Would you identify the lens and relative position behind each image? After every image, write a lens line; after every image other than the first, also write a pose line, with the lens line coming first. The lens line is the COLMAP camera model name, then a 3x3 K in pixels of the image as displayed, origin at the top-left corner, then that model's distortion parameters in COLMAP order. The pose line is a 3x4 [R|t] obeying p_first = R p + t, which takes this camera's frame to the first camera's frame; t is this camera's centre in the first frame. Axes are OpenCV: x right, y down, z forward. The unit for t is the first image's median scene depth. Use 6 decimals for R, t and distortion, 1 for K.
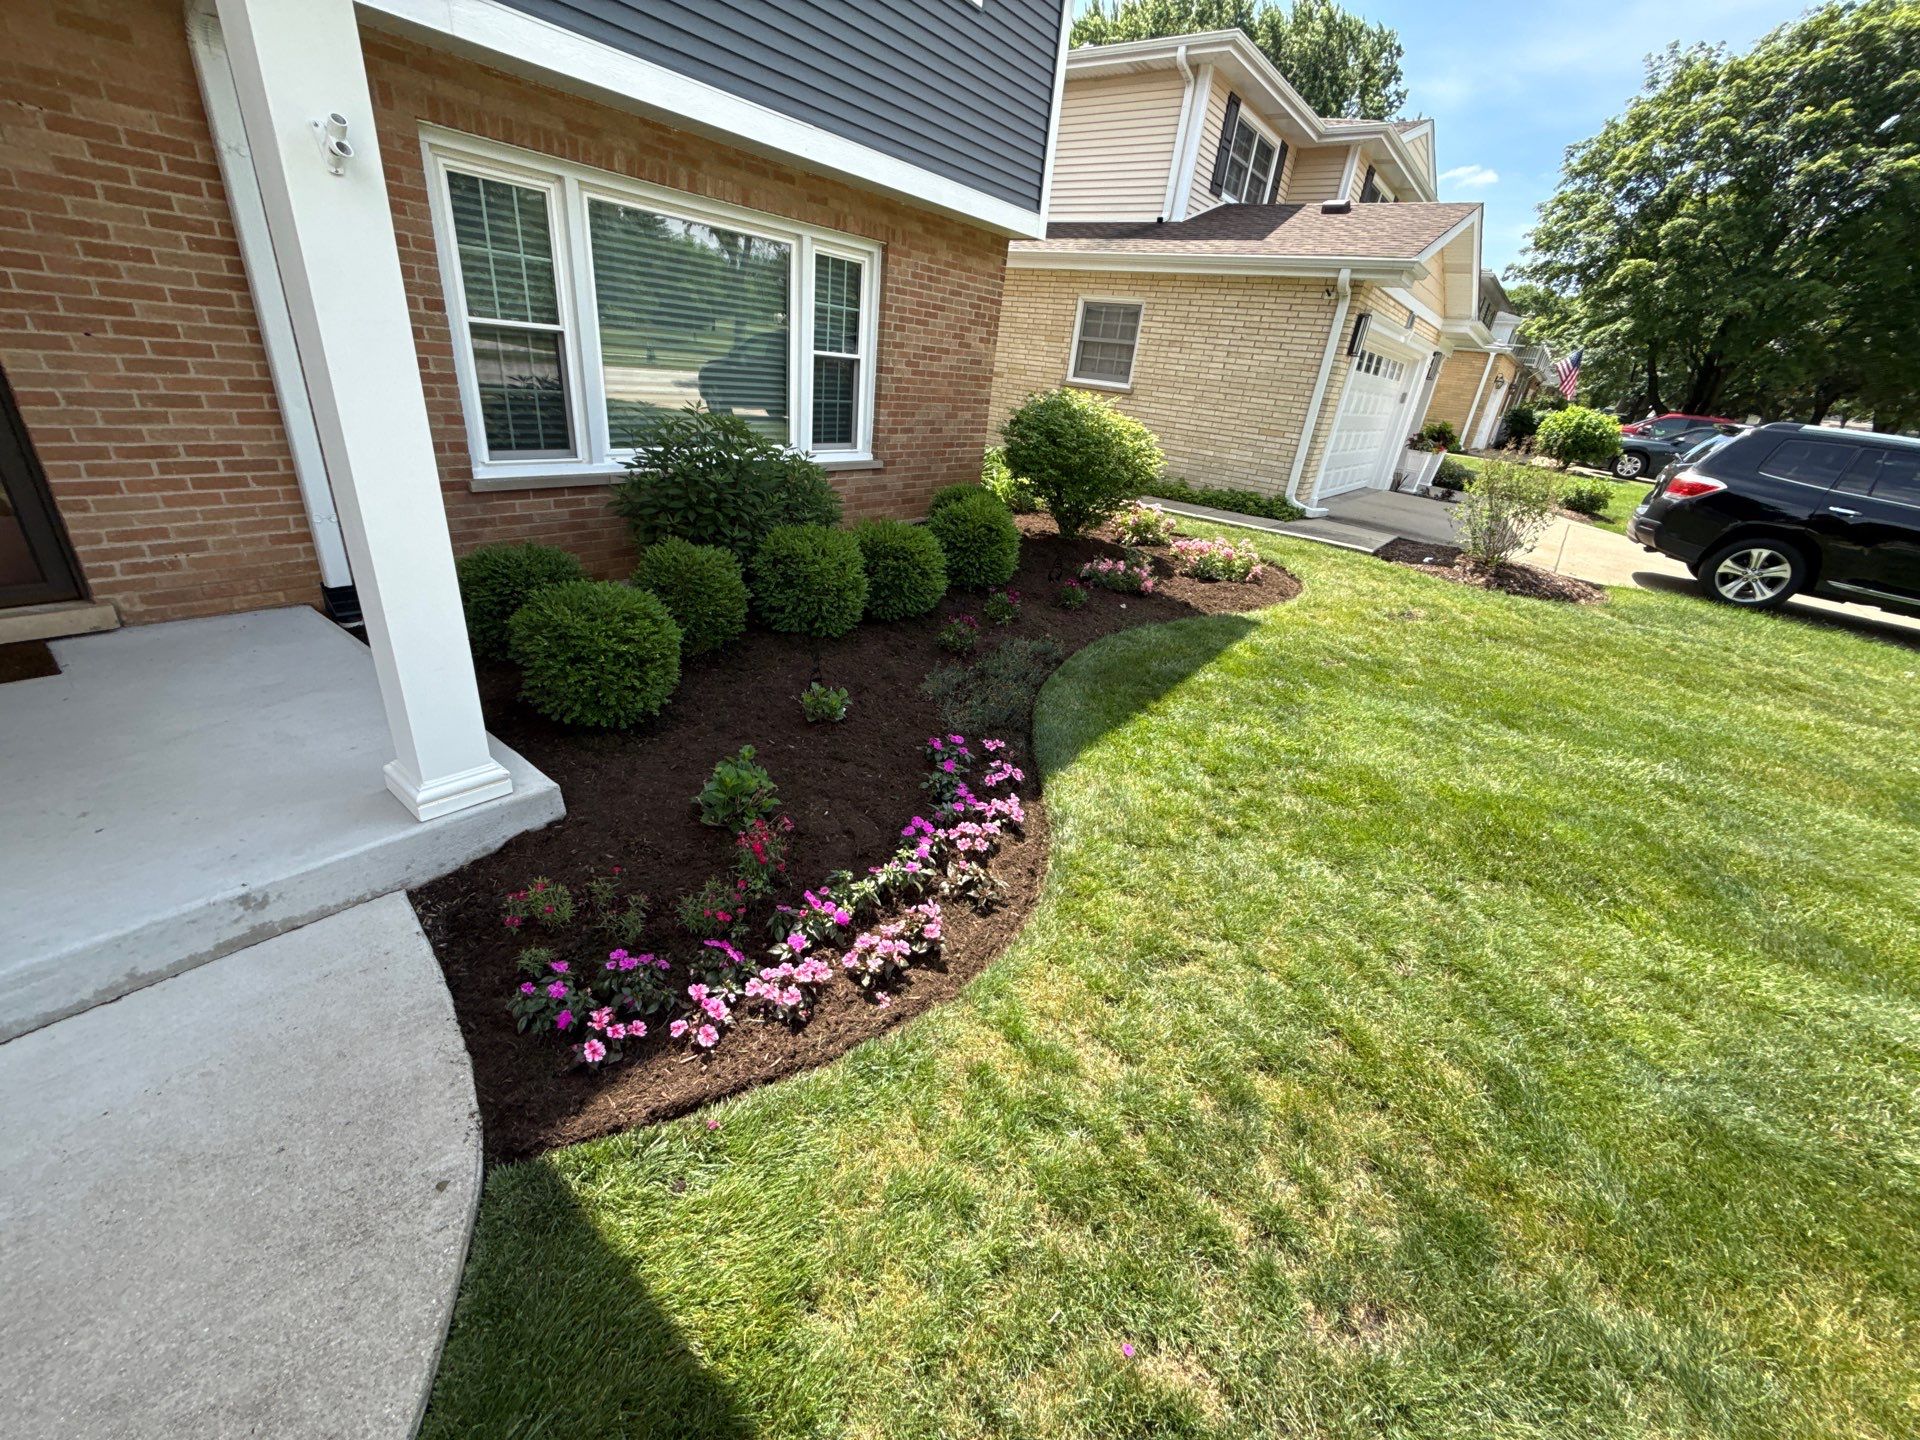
lens RADIAL K [[760.3, 0, 961.2], [0, 760.3, 717.6], [0, 0, 1]] dist [0.000137, -0.000431]
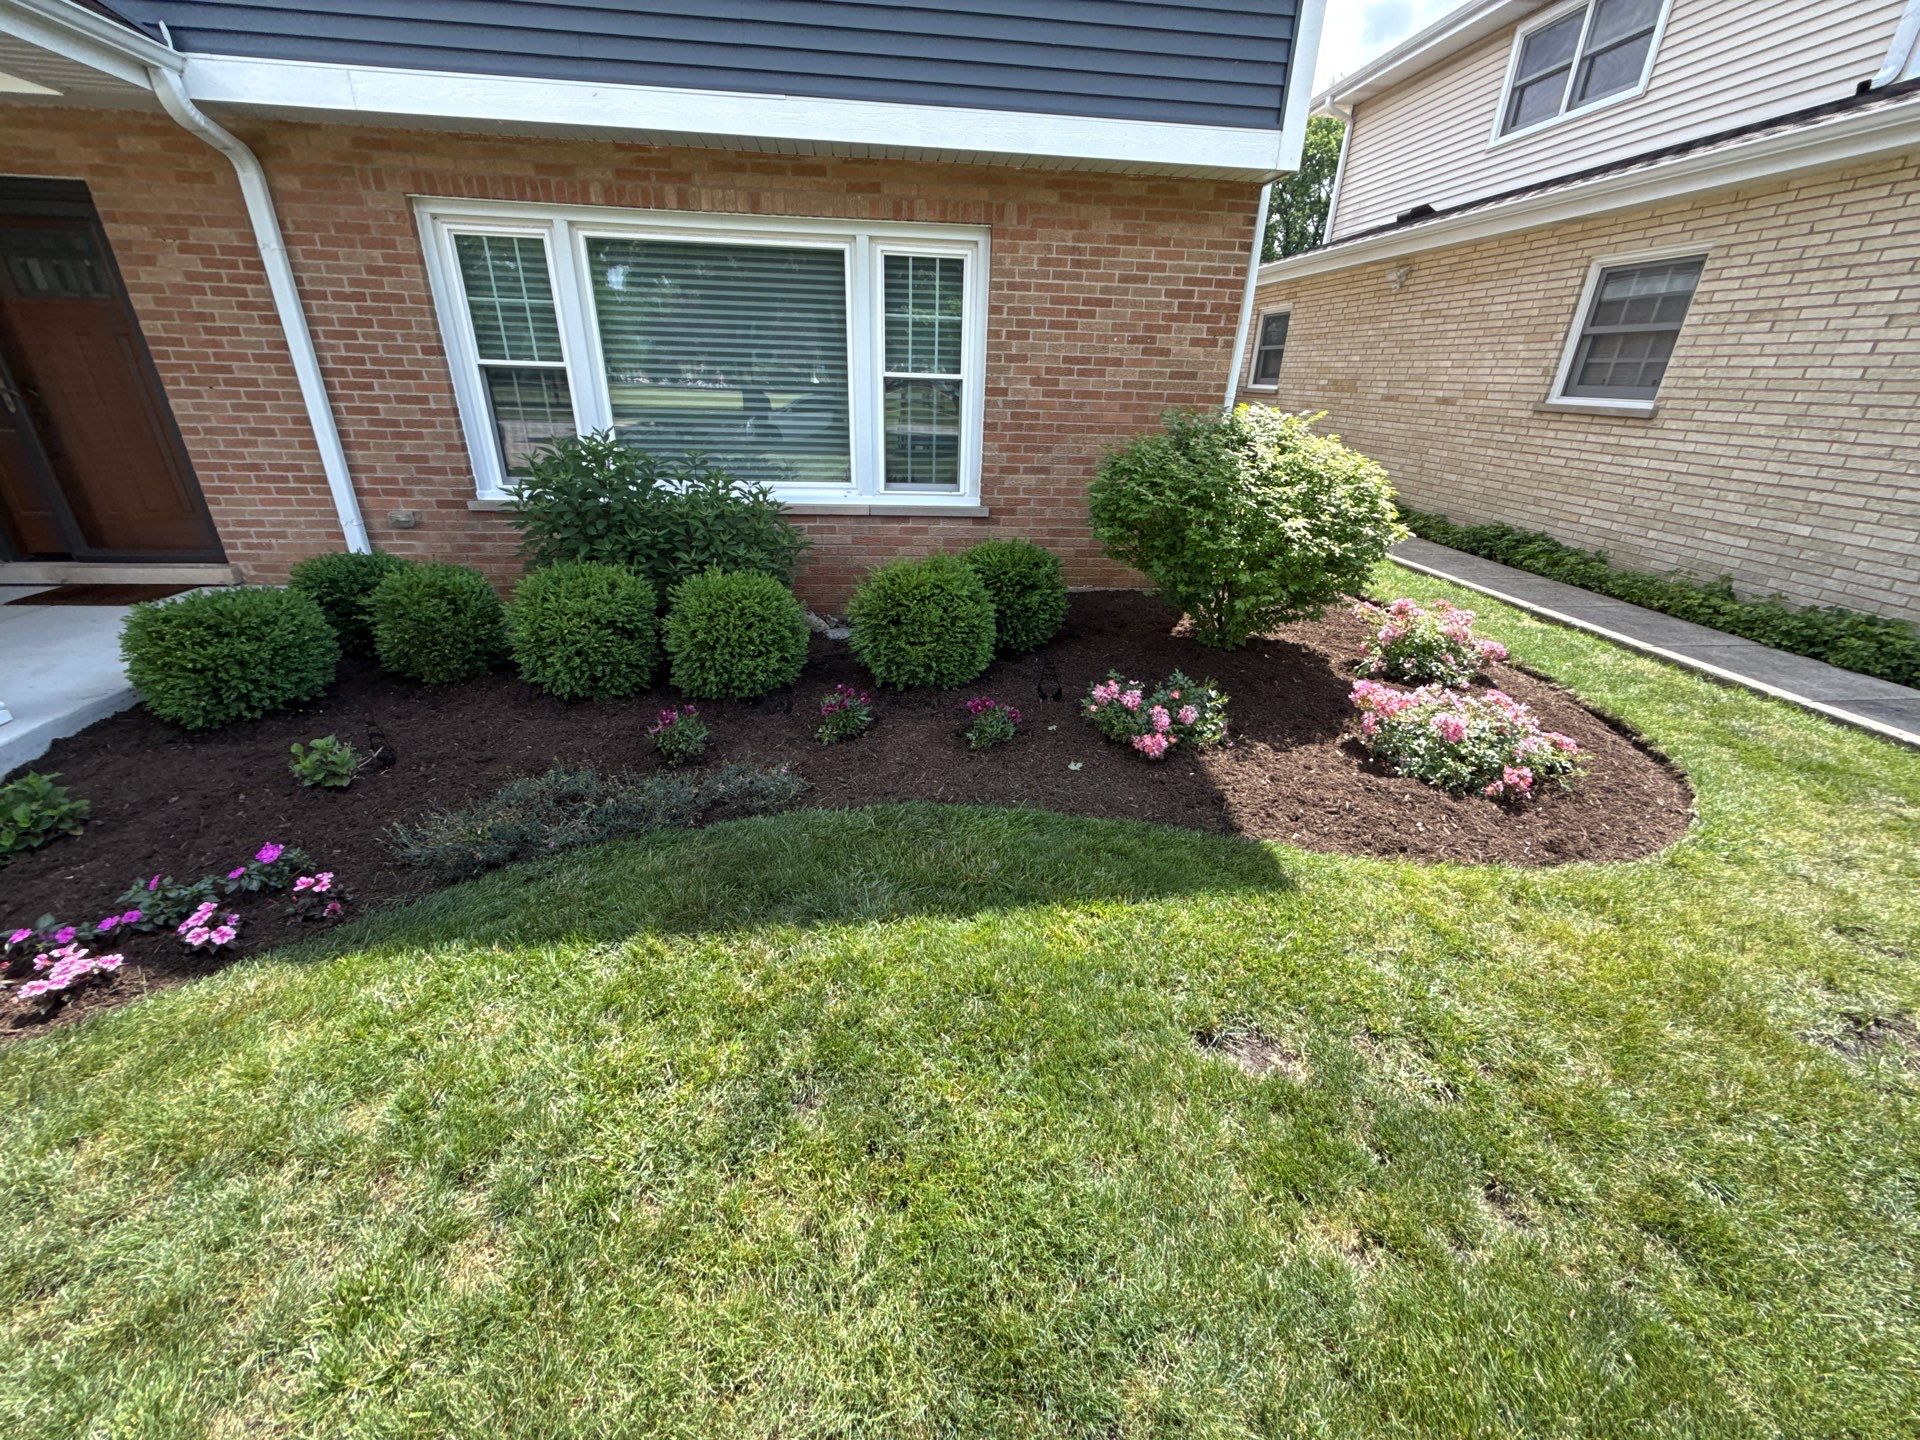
lens RADIAL K [[760.3, 0, 961.2], [0, 760.3, 717.6], [0, 0, 1]] dist [0.000137, -0.000431]
pose [[0.688037, 0.225787, -0.689656, 0.648384], [-0.274380, 0.960755, 0.040806, -0.219784], [0.671804, 0.161152, 0.722987, 0.641331]]
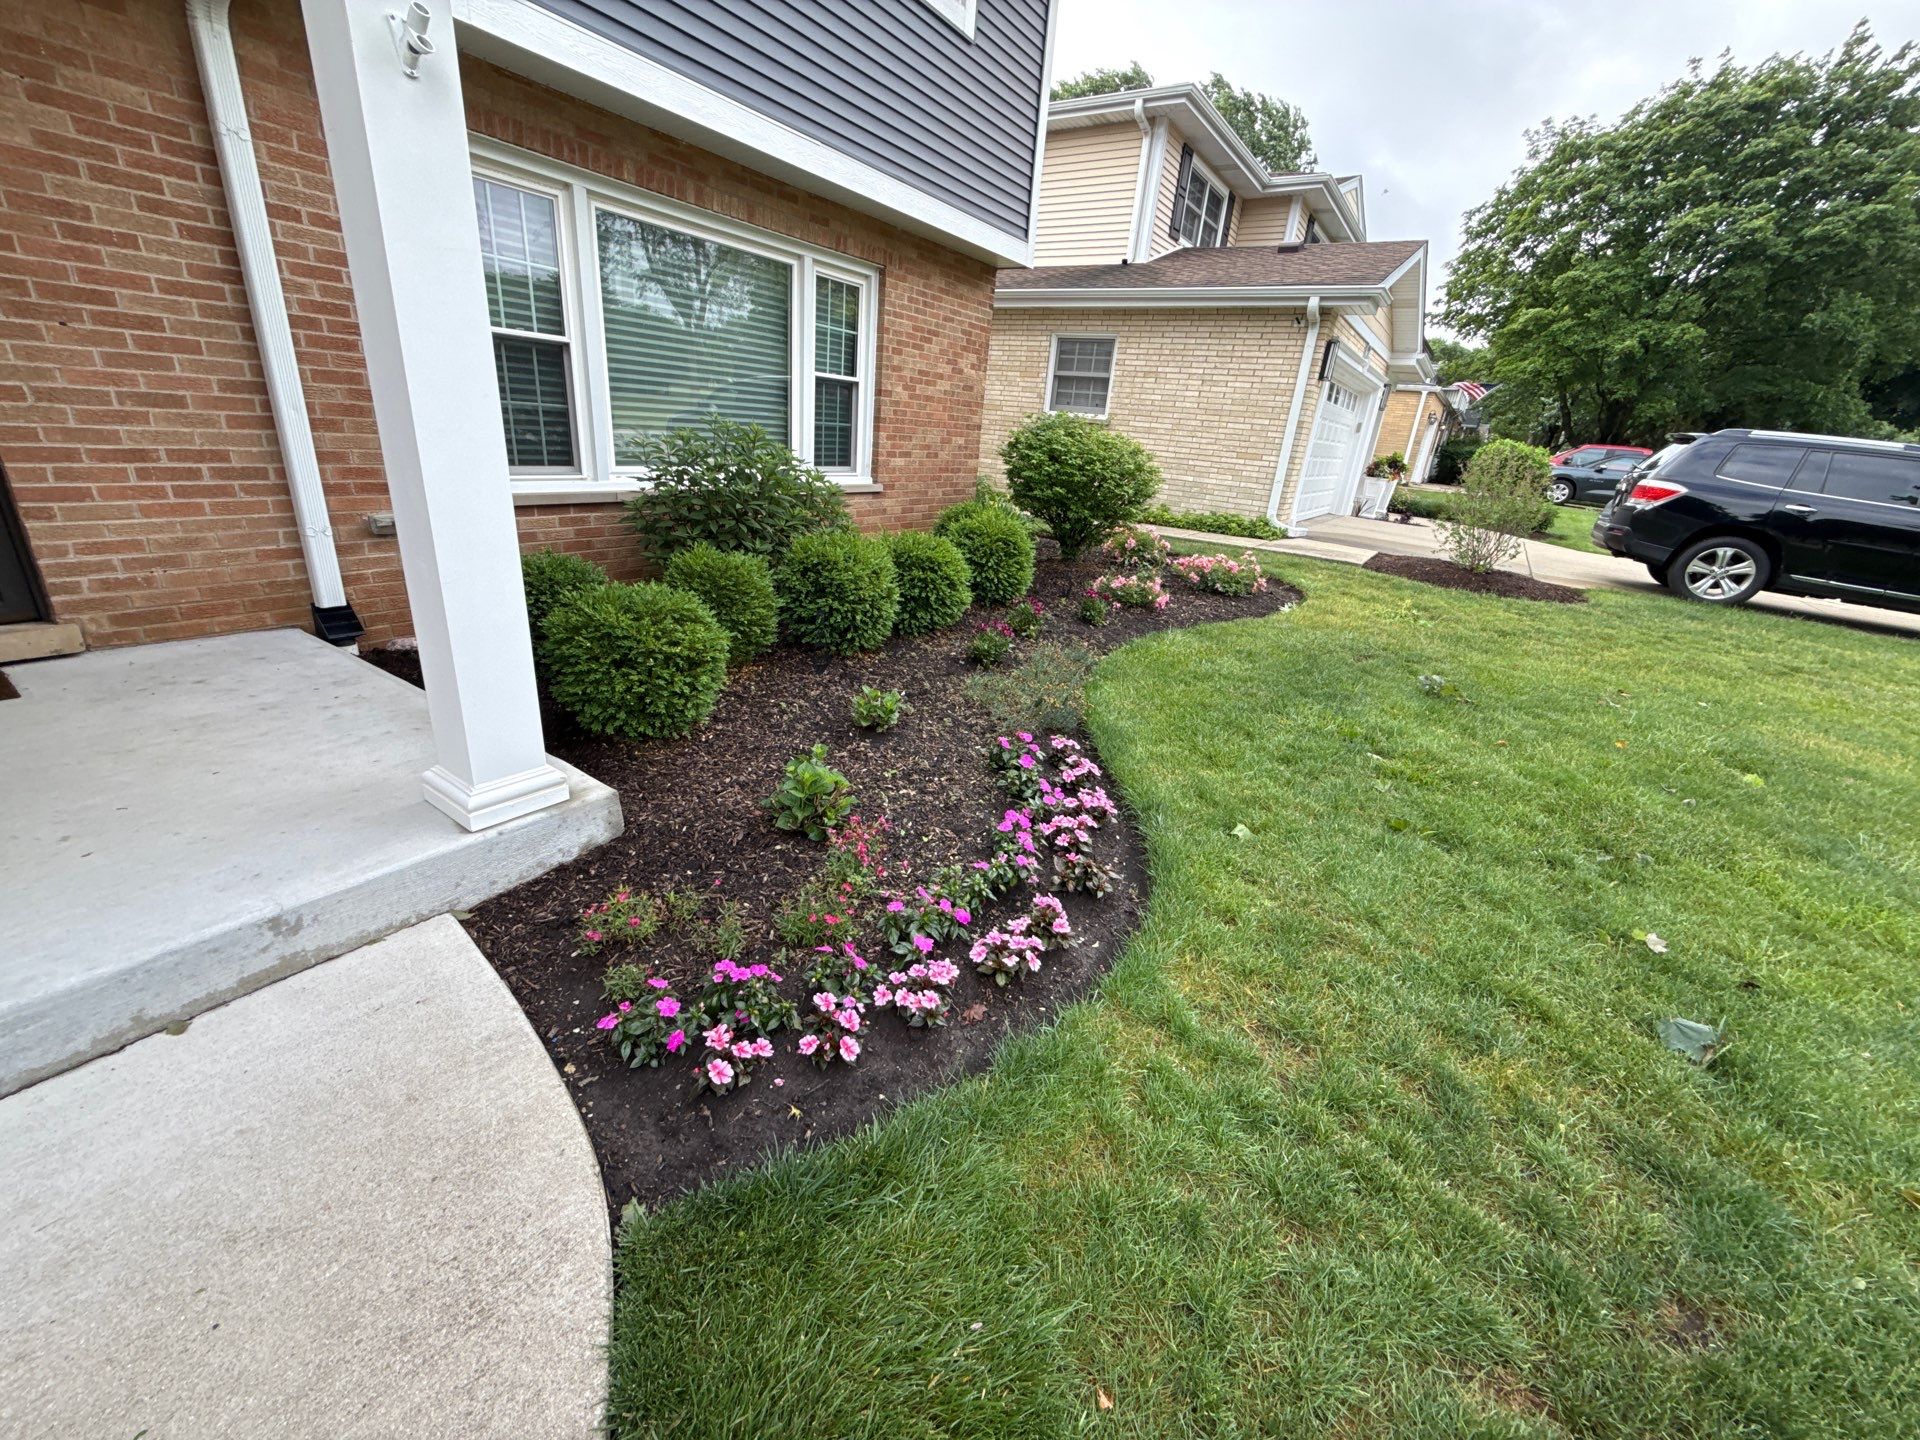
lens RADIAL K [[759.6, 0, 960.0], [0, 759.6, 717.6], [0, 0, 1]] dist [0.000659, -0.000472]
pose [[0.997655, -0.043224, 0.053065, -0.096773], [0.046597, 0.996857, -0.064062, 0.044075], [-0.050129, 0.066384, 0.996534, 0.048882]]
